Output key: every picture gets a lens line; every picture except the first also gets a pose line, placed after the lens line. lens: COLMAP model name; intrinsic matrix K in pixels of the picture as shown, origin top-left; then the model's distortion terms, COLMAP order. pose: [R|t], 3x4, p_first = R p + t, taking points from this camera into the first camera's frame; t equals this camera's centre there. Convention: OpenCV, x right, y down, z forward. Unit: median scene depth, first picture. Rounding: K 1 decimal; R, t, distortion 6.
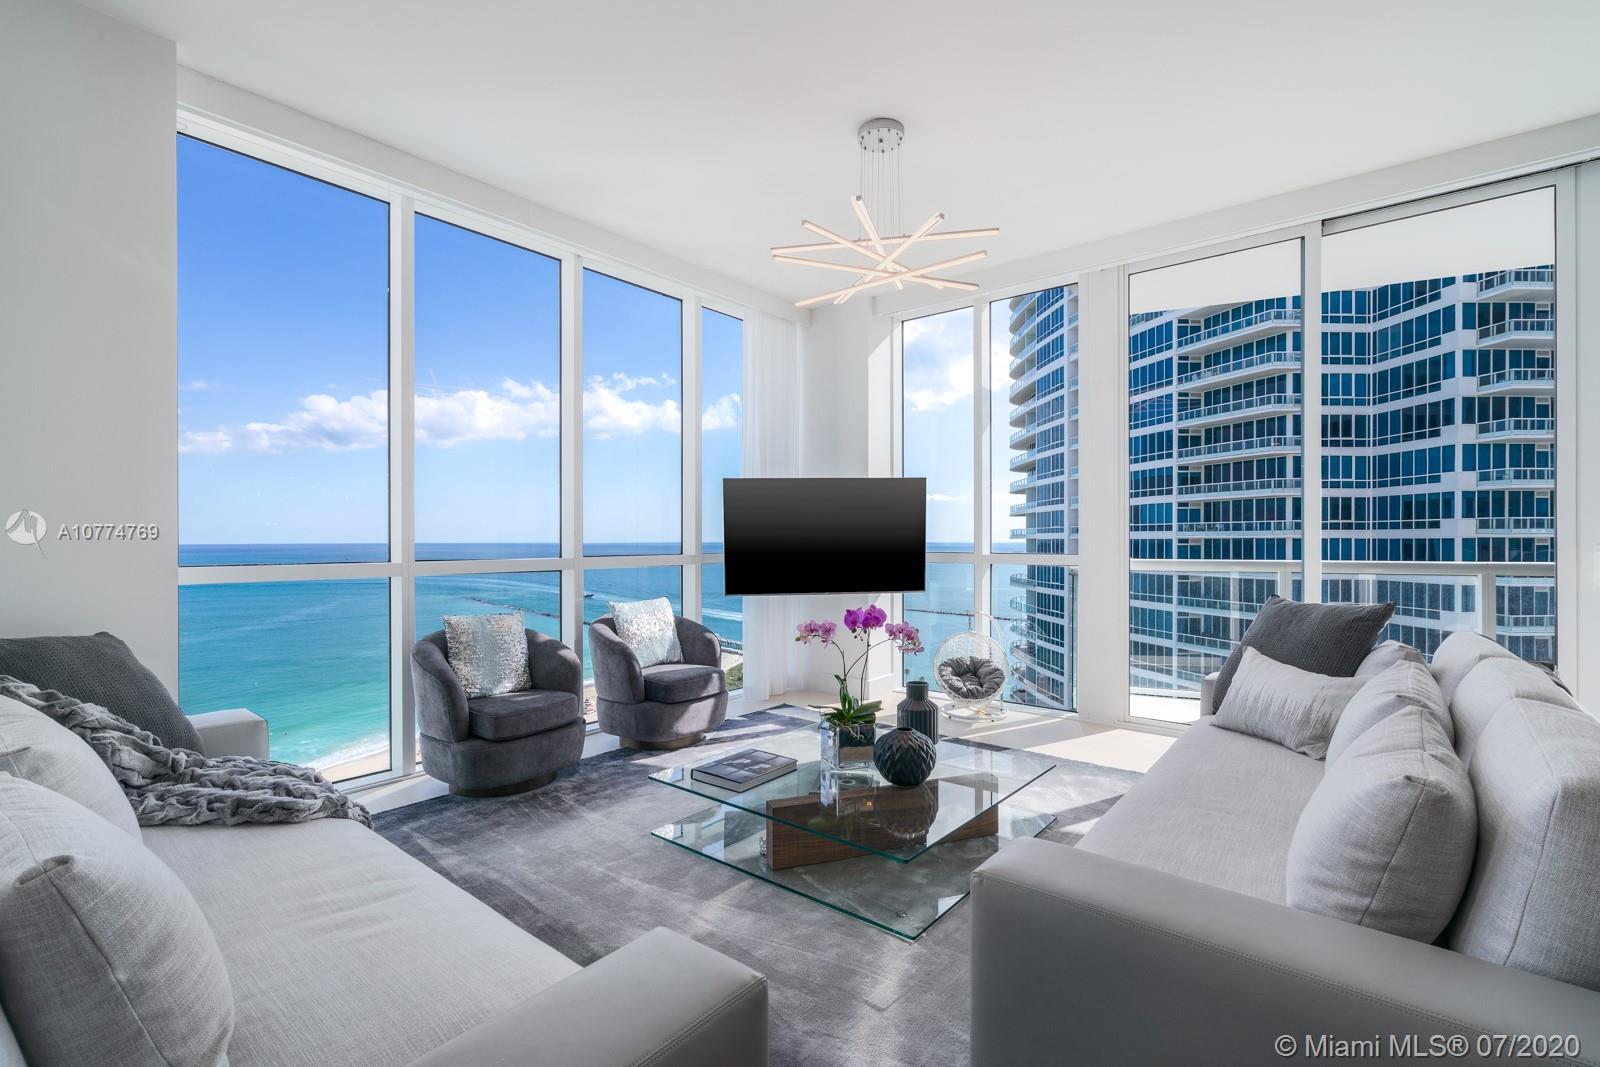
lens RADIAL K [[725.3, 0, 796.2], [0, 725.3, 541.8], [0, 0, 1]] dist [0.000855, 0.000216]
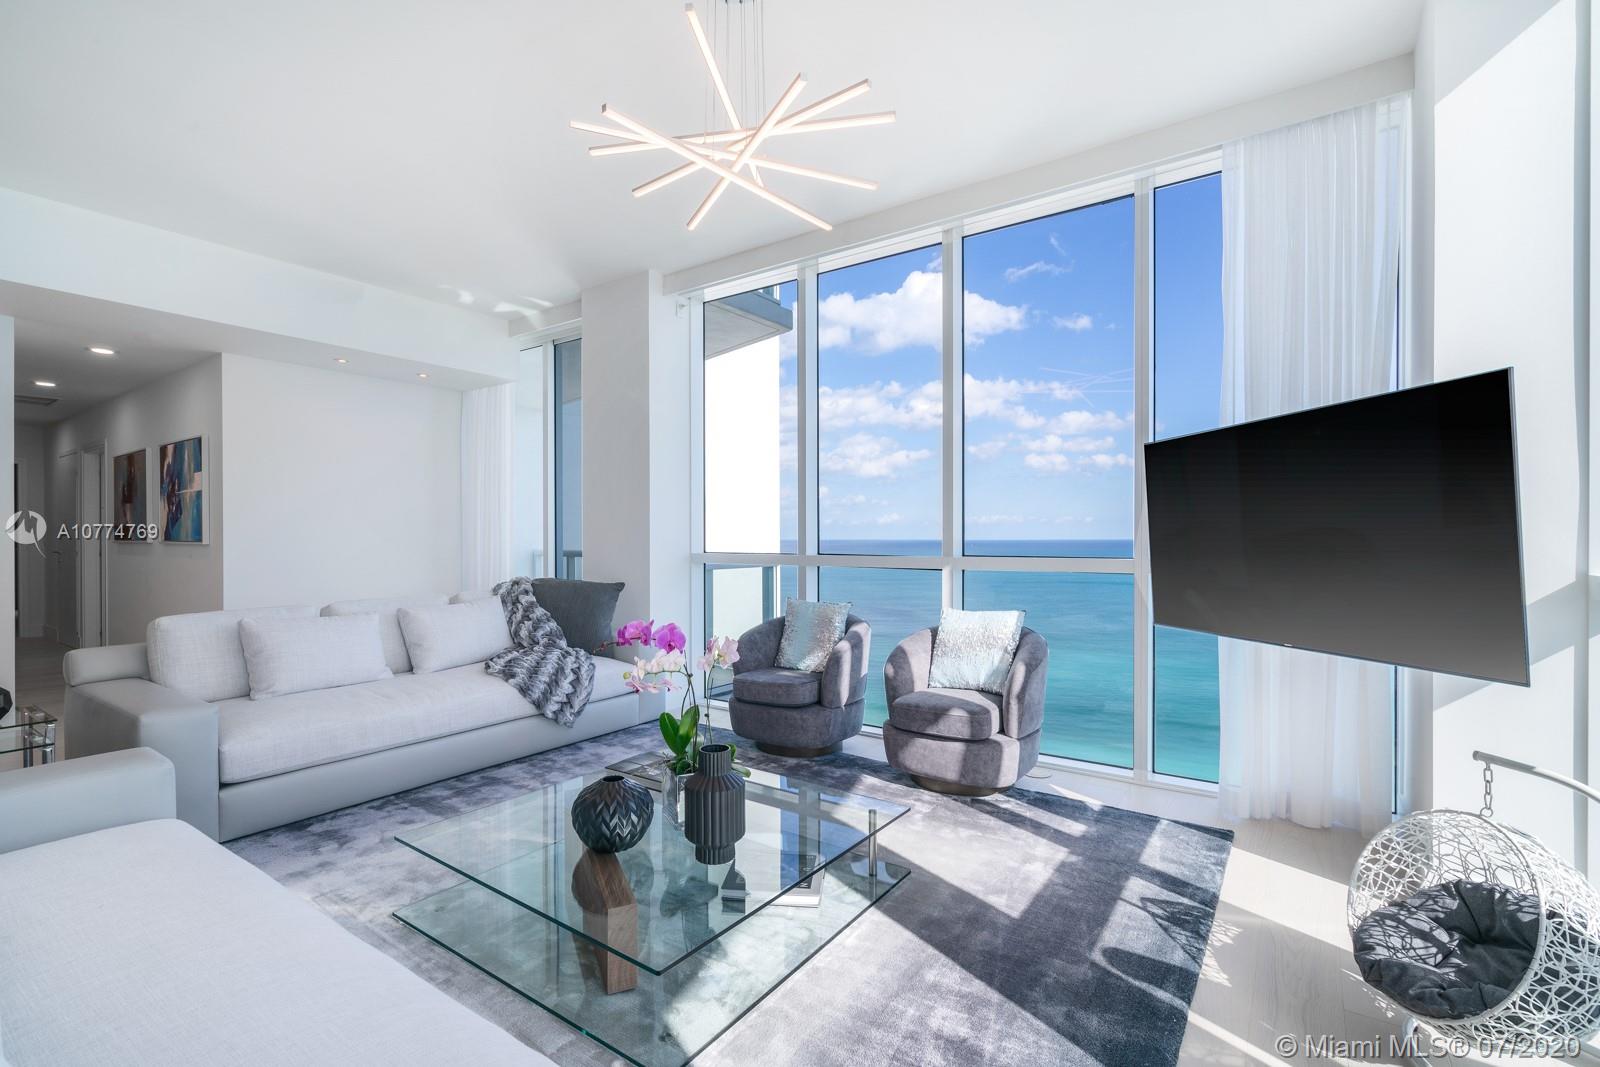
lens RADIAL K [[719.9, 0, 801.3], [0, 719.9, 538.7], [0, 0, 1]] dist [0.000282, 0.000267]
pose [[0.077292, 0.000935, -0.997008, 0.617108], [-0.003525, 0.999994, 0.000665, 0.000155], [0.997002, 0.003463, 0.077295, 0.757905]]
